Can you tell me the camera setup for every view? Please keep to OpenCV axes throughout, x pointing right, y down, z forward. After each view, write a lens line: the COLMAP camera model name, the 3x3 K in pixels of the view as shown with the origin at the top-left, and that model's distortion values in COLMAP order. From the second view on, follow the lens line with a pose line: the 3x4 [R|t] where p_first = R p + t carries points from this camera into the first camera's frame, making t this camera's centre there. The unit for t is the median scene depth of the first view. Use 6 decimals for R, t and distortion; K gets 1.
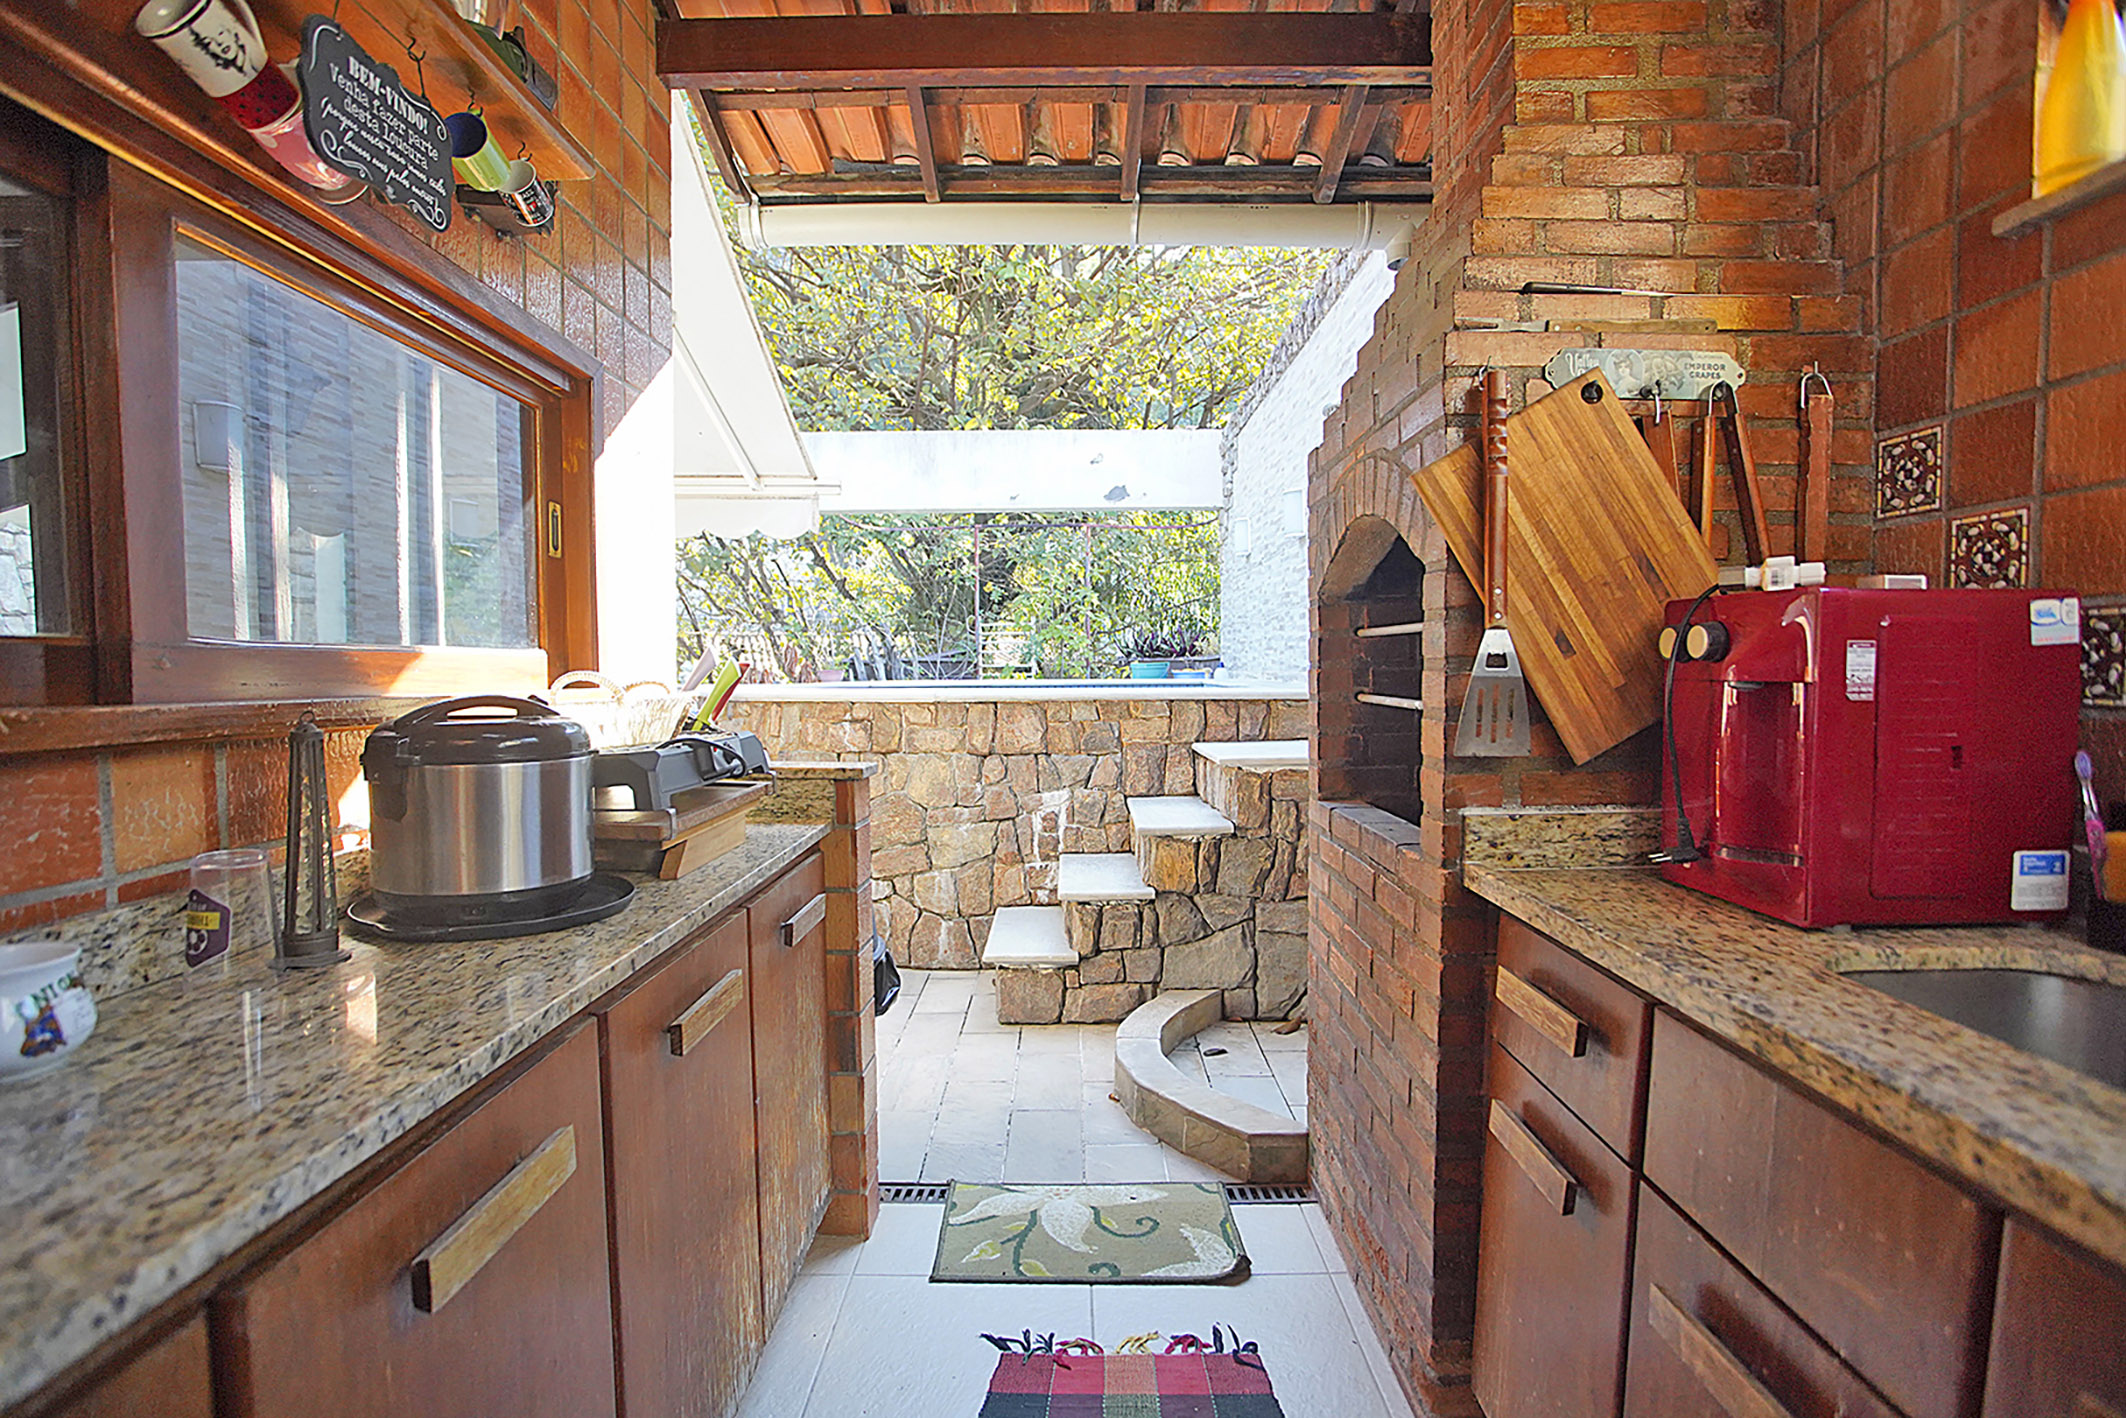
lens RADIAL K [[1024.0, 0, 1070.6], [0, 1024.0, 717.6], [0, 0, 1]] dist [-0.067719, 0.025774]
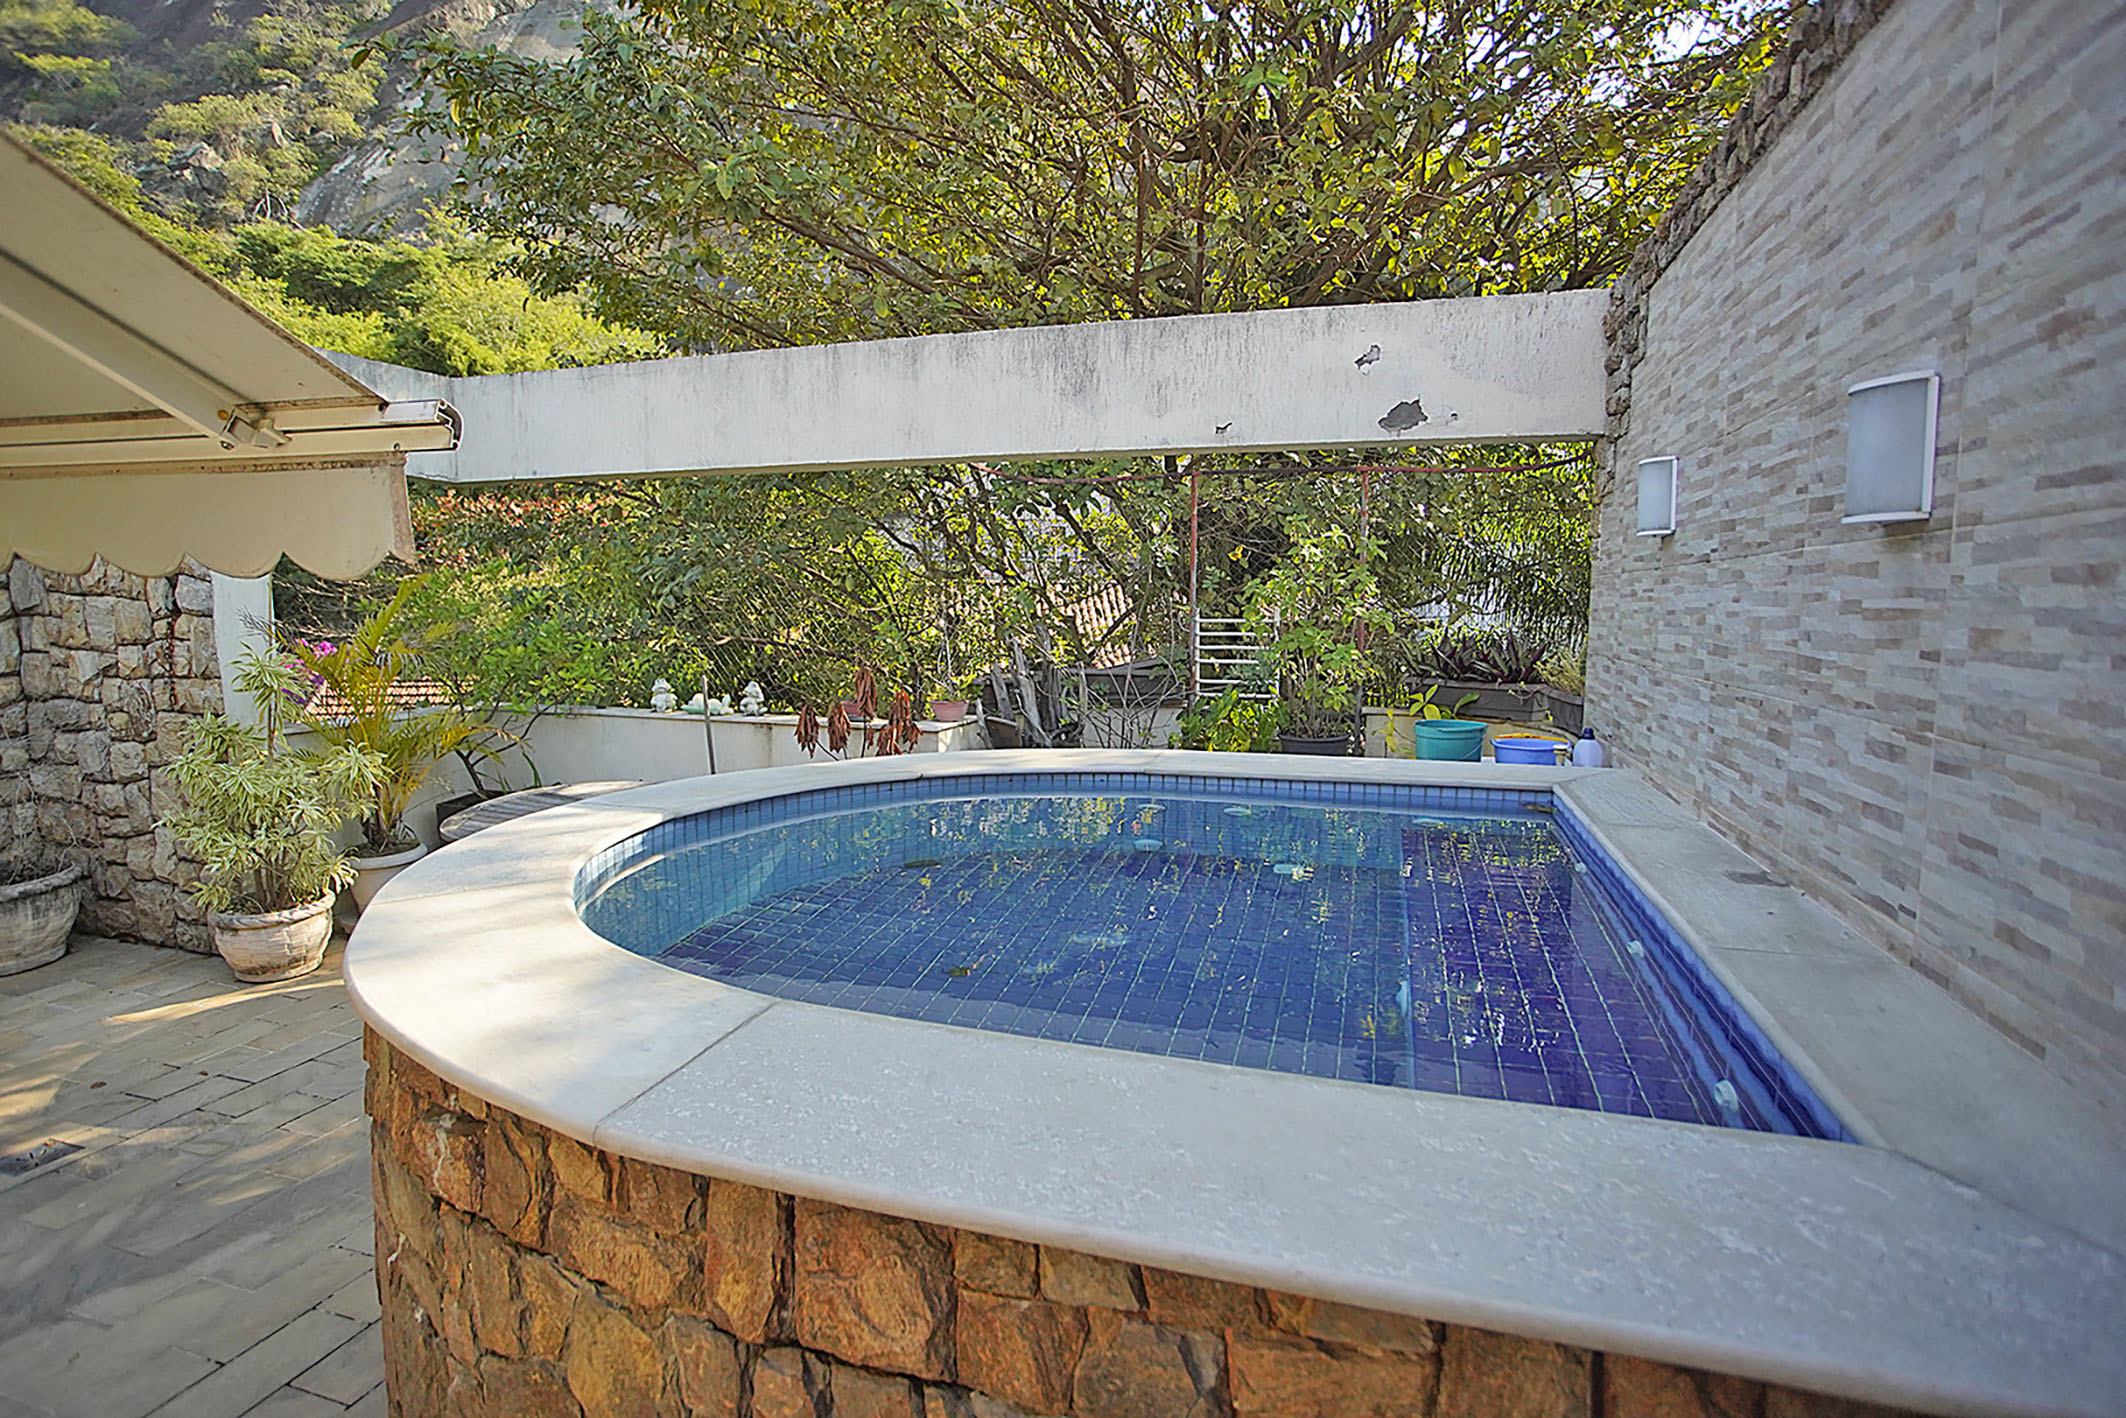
lens RADIAL K [[1024.0, 0, 1070.6], [0, 1024.0, 717.6], [0, 0, 1]] dist [-0.067719, 0.025774]
pose [[0.955655, 0.041717, -0.291518, 0.041897], [-0.023861, 0.997630, 0.064543, -0.088436], [0.293519, -0.054726, 0.954385, 0.419908]]
